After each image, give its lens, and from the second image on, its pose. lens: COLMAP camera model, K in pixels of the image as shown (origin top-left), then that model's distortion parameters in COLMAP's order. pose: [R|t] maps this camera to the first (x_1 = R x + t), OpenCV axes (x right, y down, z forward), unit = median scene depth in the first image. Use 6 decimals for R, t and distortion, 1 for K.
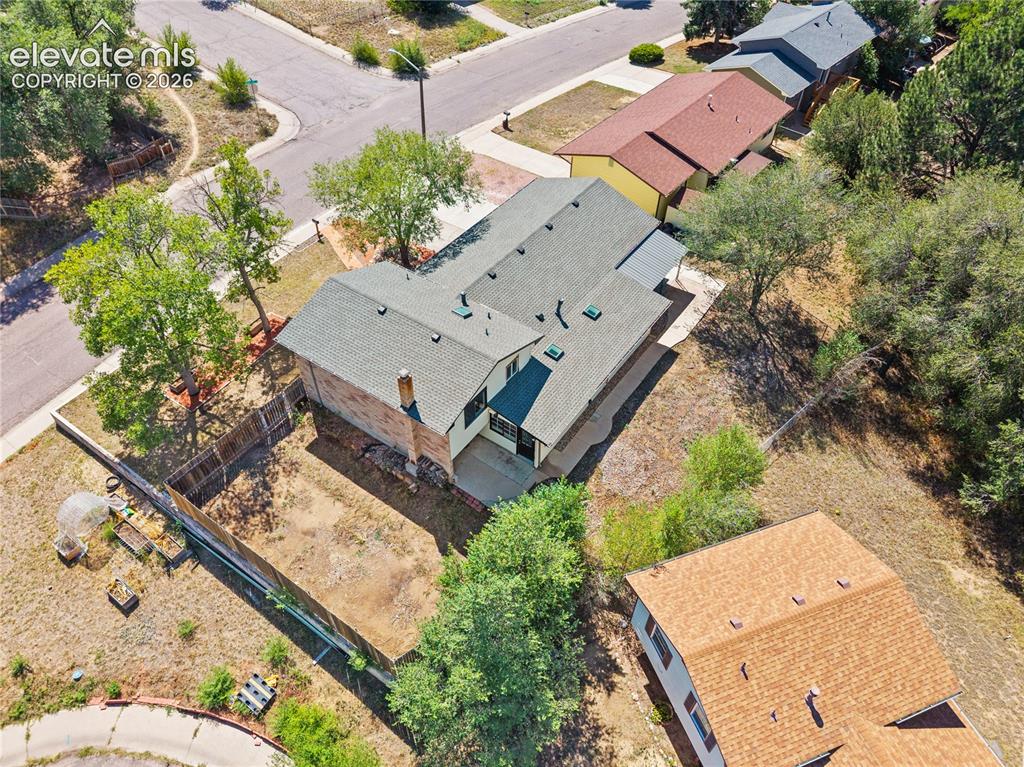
lens RADIAL K [[707.1, 0, 512.0], [0, 707.1, 383.5], [0, 0, 1]] dist [0.008677, -0.003470]
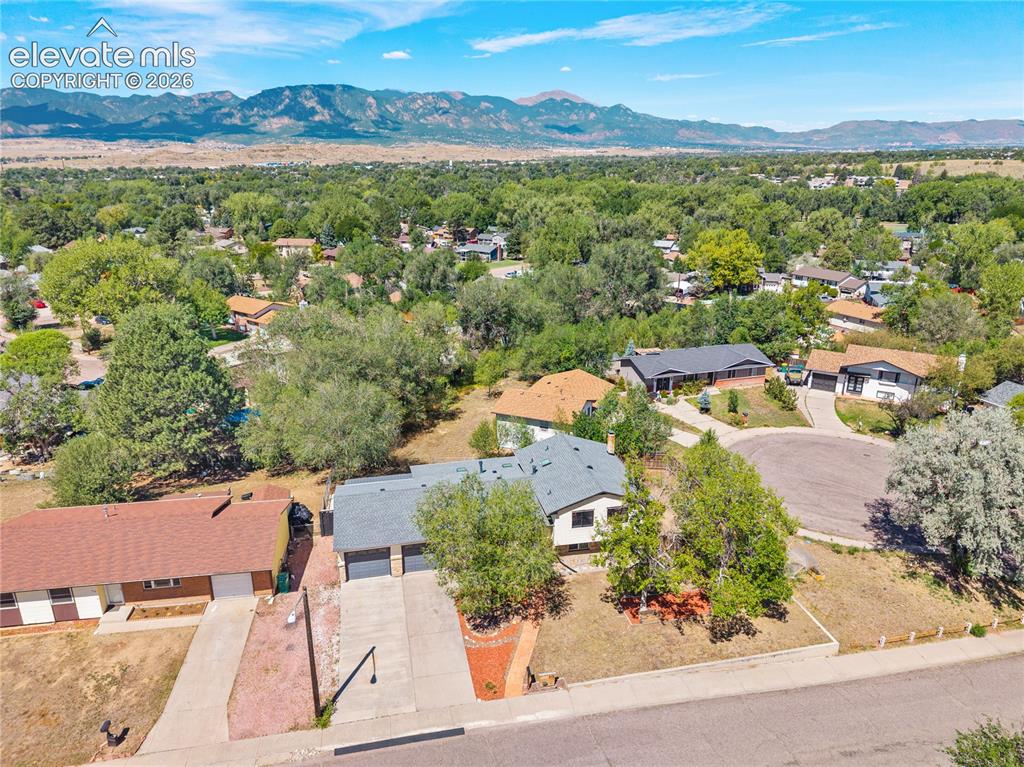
lens RADIAL K [[692.5, 0, 512.0], [0, 692.5, 383.5], [0, 0, 1]] dist [0.003678, 0.000124]
pose [[-0.733592, -0.227820, 0.640266, -0.973378], [0.470624, 0.509359, 0.720463, -1.359552], [-0.490262, 0.829850, -0.266444, 1.325329]]
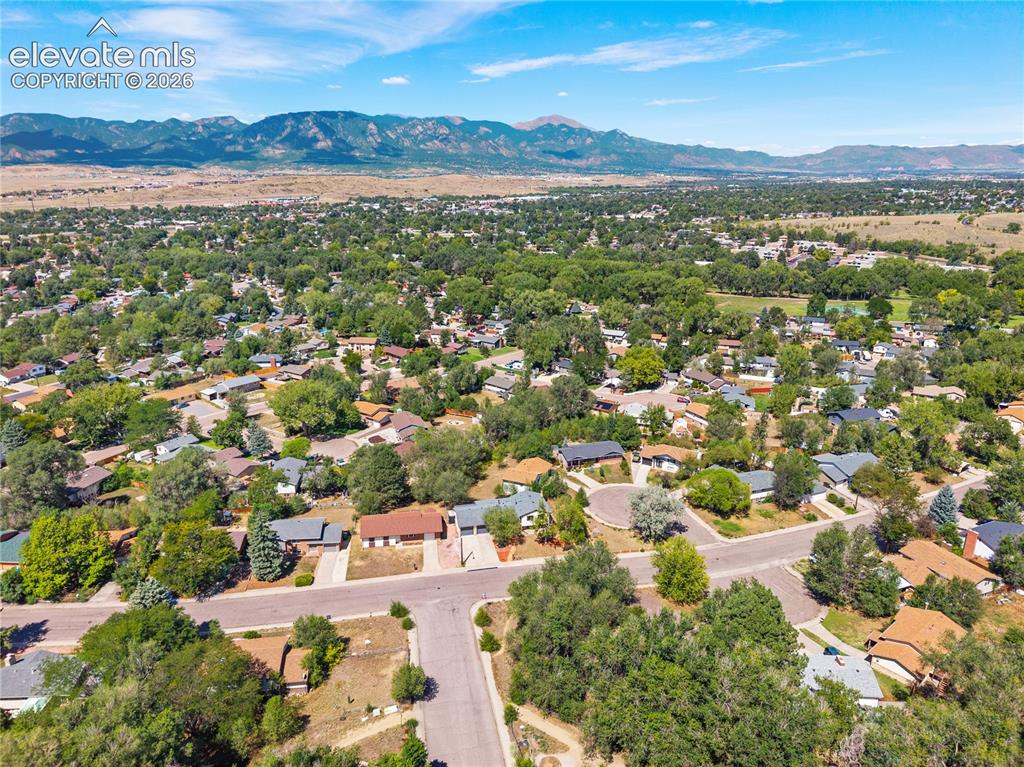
lens RADIAL K [[707.1, 0, 512.0], [0, 707.1, 383.5], [0, 0, 1]] dist [0.008677, -0.003470]
pose [[-0.735100, -0.212539, 0.643782, -3.055913], [0.468419, 0.527257, 0.708932, -4.093850], [-0.490114, 0.822695, -0.288029, 1.802206]]
